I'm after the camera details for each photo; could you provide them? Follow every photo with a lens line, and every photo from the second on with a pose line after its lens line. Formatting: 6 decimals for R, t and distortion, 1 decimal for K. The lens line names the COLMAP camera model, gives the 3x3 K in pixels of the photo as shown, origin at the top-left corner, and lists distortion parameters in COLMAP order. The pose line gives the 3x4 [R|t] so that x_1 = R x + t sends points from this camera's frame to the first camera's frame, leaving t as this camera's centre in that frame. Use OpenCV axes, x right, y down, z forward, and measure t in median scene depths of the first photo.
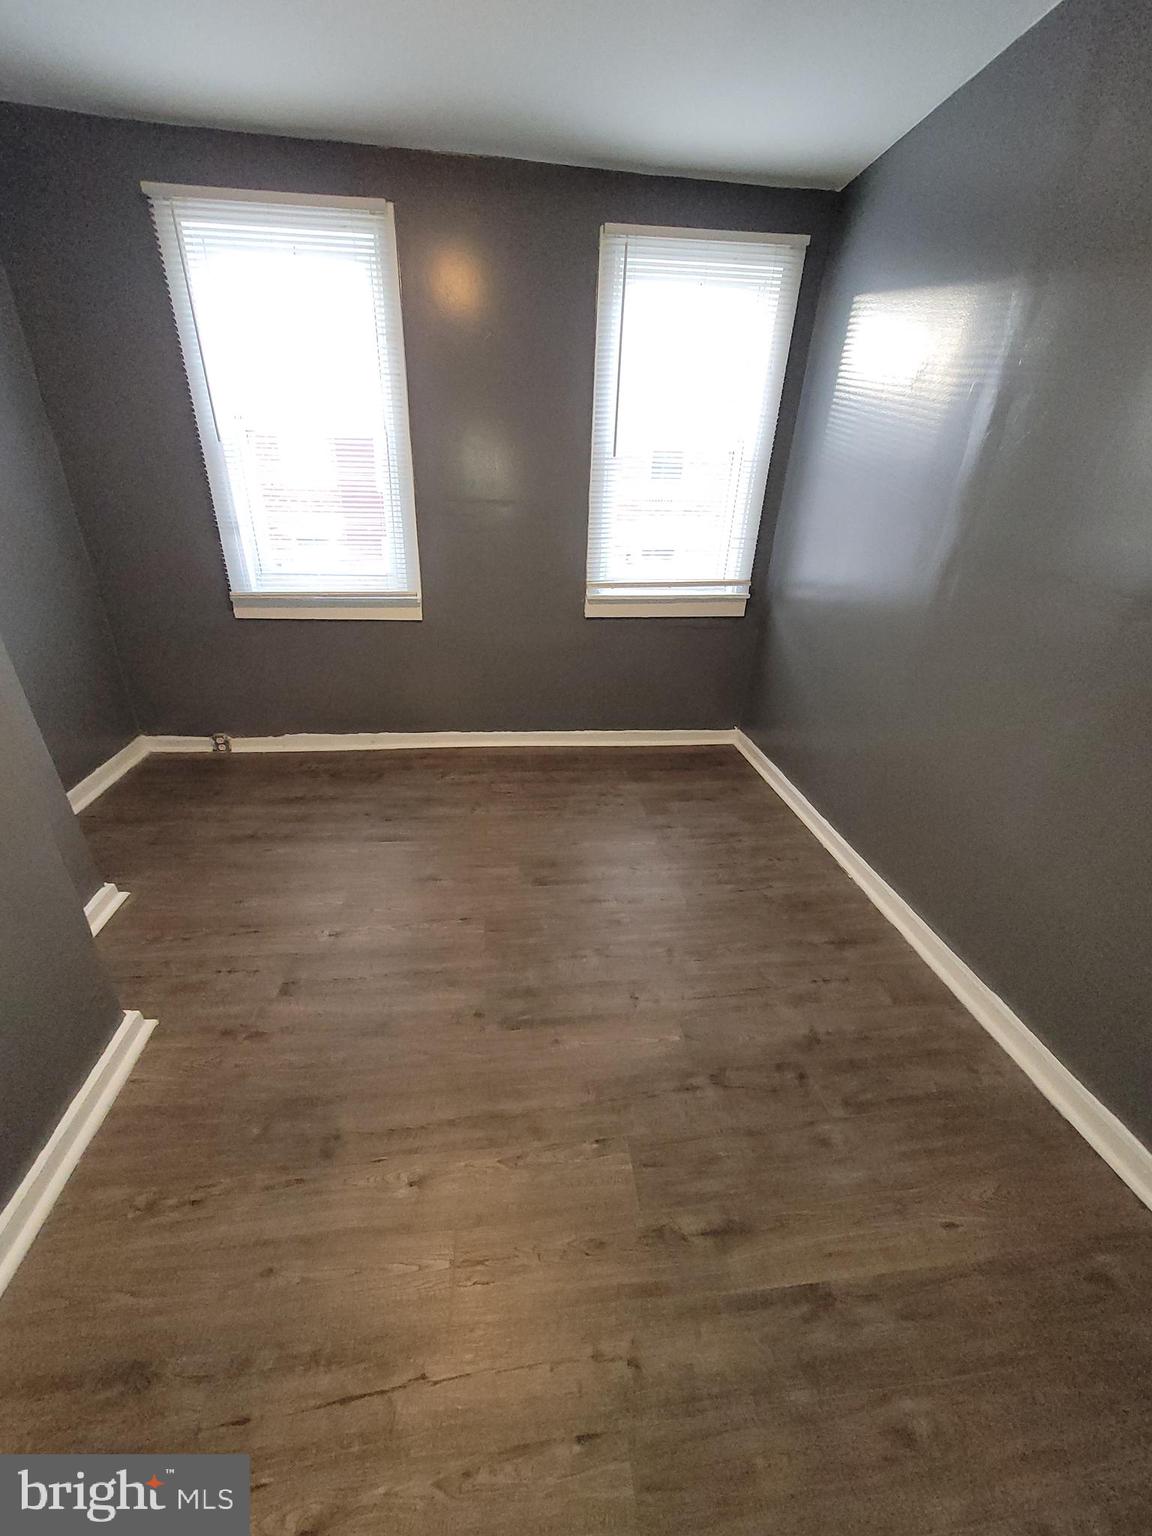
lens RADIAL K [[594.8, 0, 576.0], [0, 594.8, 768.0], [0, 0, 1]] dist [0.000830, -0.000233]
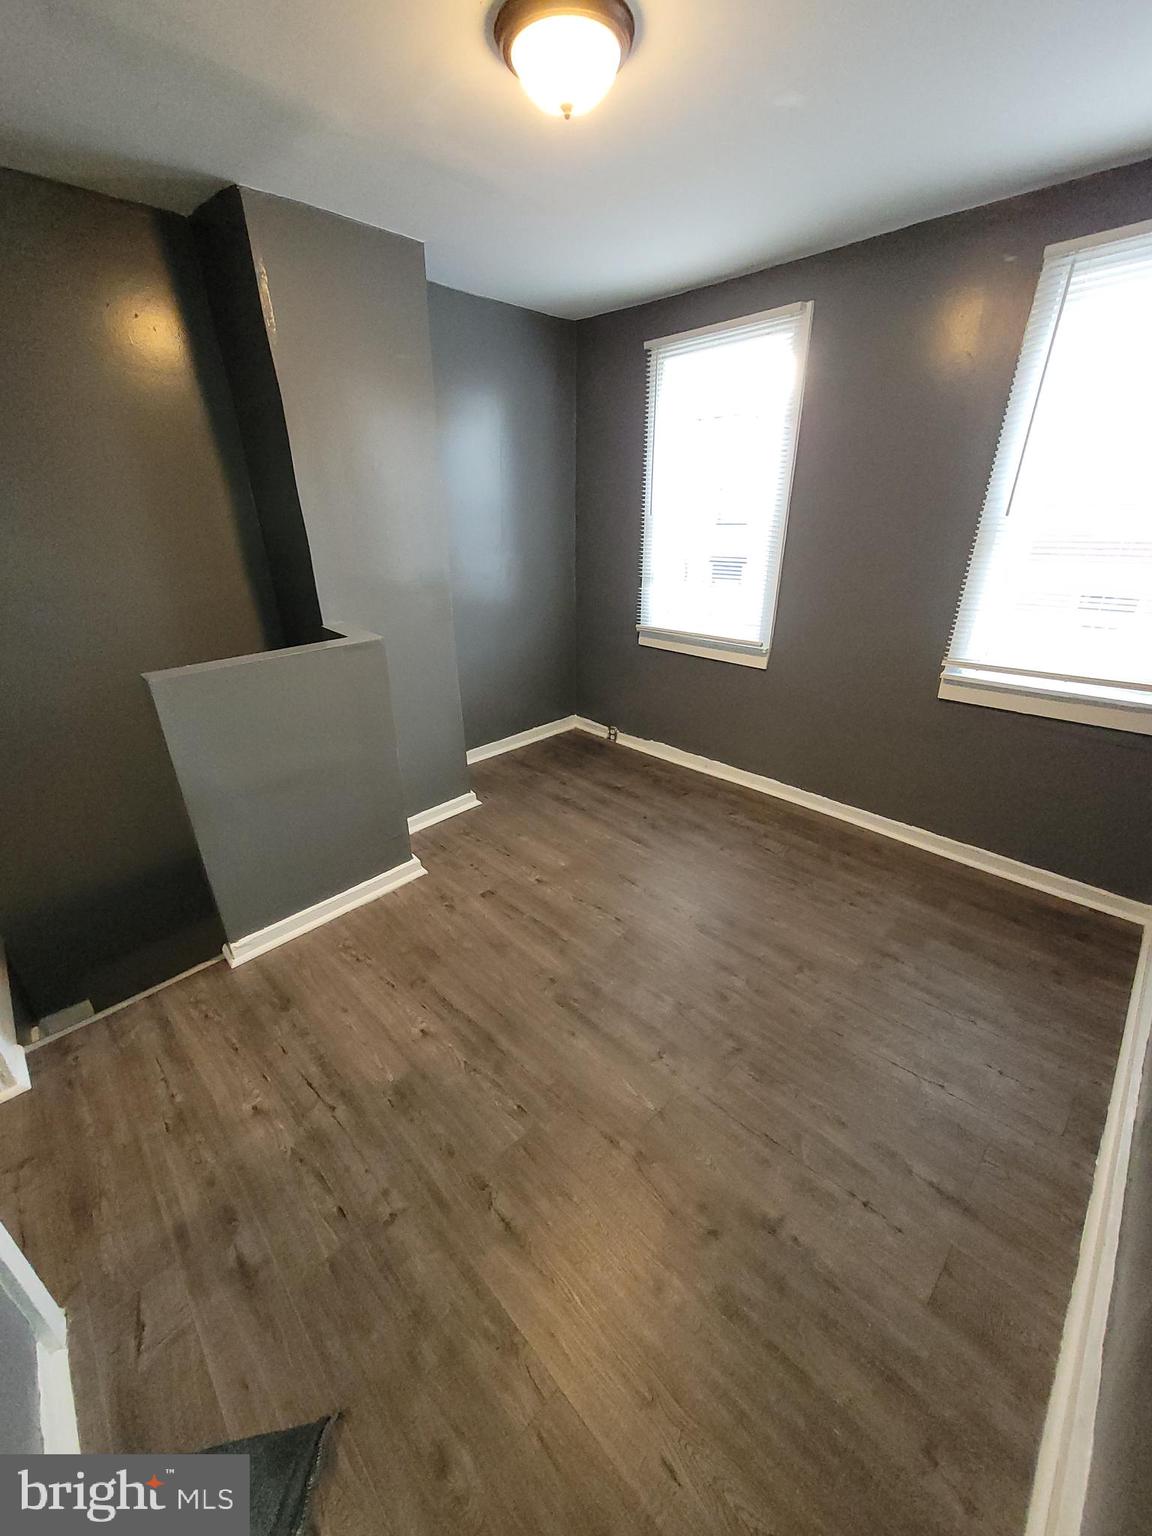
lens RADIAL K [[594.8, 0, 576.0], [0, 594.8, 768.0], [0, 0, 1]] dist [0.000830, -0.000233]
pose [[0.613539, 0.286878, -0.735711, 0.593358], [-0.325836, 0.940635, 0.095057, -0.119421], [0.719306, 0.181399, 0.670592, 0.123113]]
